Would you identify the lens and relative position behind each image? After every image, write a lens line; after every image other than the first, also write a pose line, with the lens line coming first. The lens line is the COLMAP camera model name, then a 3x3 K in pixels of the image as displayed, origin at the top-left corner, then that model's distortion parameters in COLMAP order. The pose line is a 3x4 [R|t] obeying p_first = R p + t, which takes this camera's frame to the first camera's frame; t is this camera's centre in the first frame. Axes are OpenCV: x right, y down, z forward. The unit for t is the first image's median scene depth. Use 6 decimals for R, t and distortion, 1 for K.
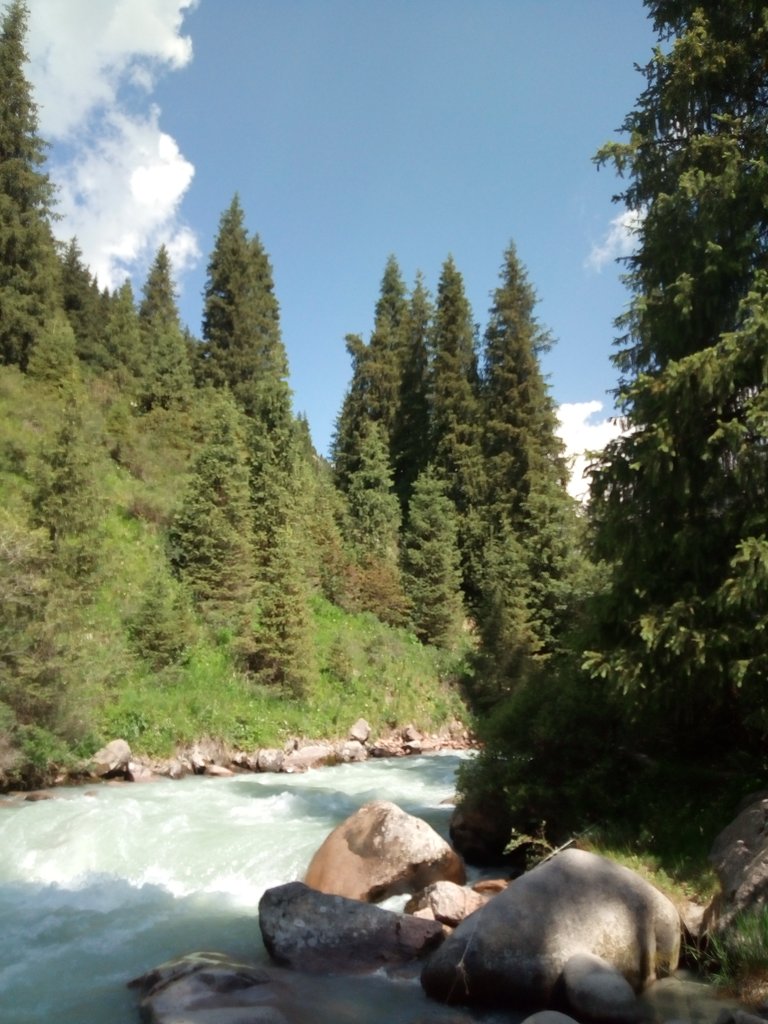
lens RADIAL K [[738.5, 0, 384.0], [0, 738.5, 512.0], [0, 0, 1]] dist [0.040543, -0.022280]
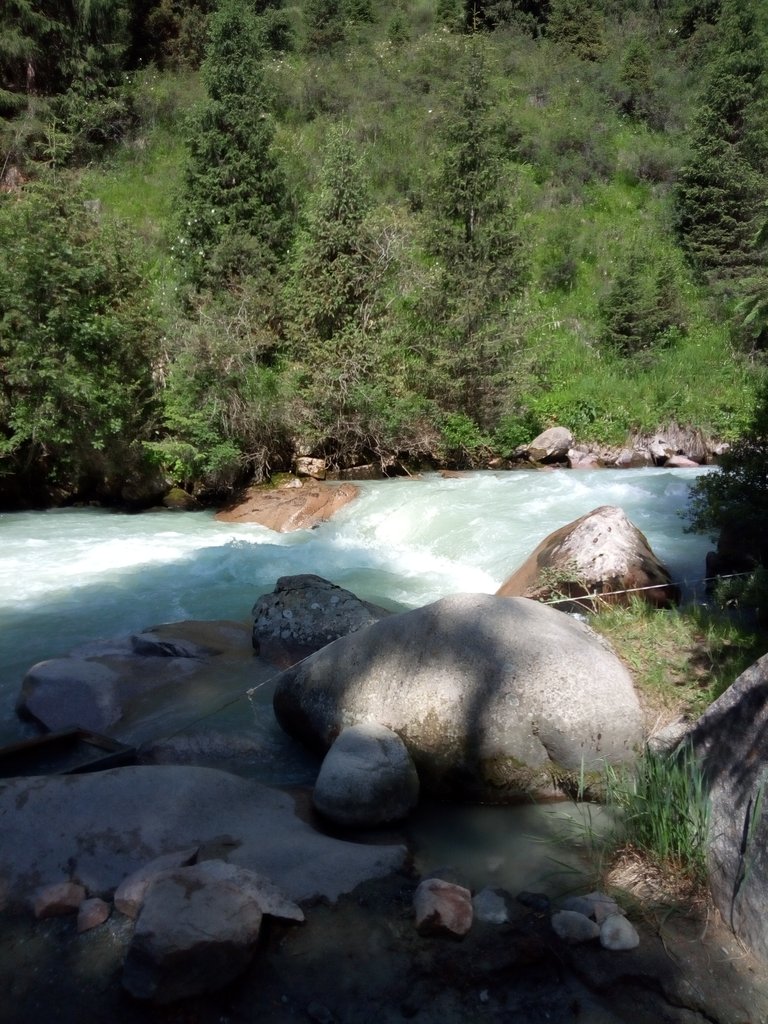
lens RADIAL K [[745.9, 0, 366.5], [0, 745.9, 507.7], [0, 0, 1]] dist [0.028211, -0.006725]
pose [[0.693686, 0.090720, -0.714541, 0.158185], [0.197501, 0.930057, 0.309819, 0.039706], [0.692671, -0.356040, 0.627250, 0.135265]]
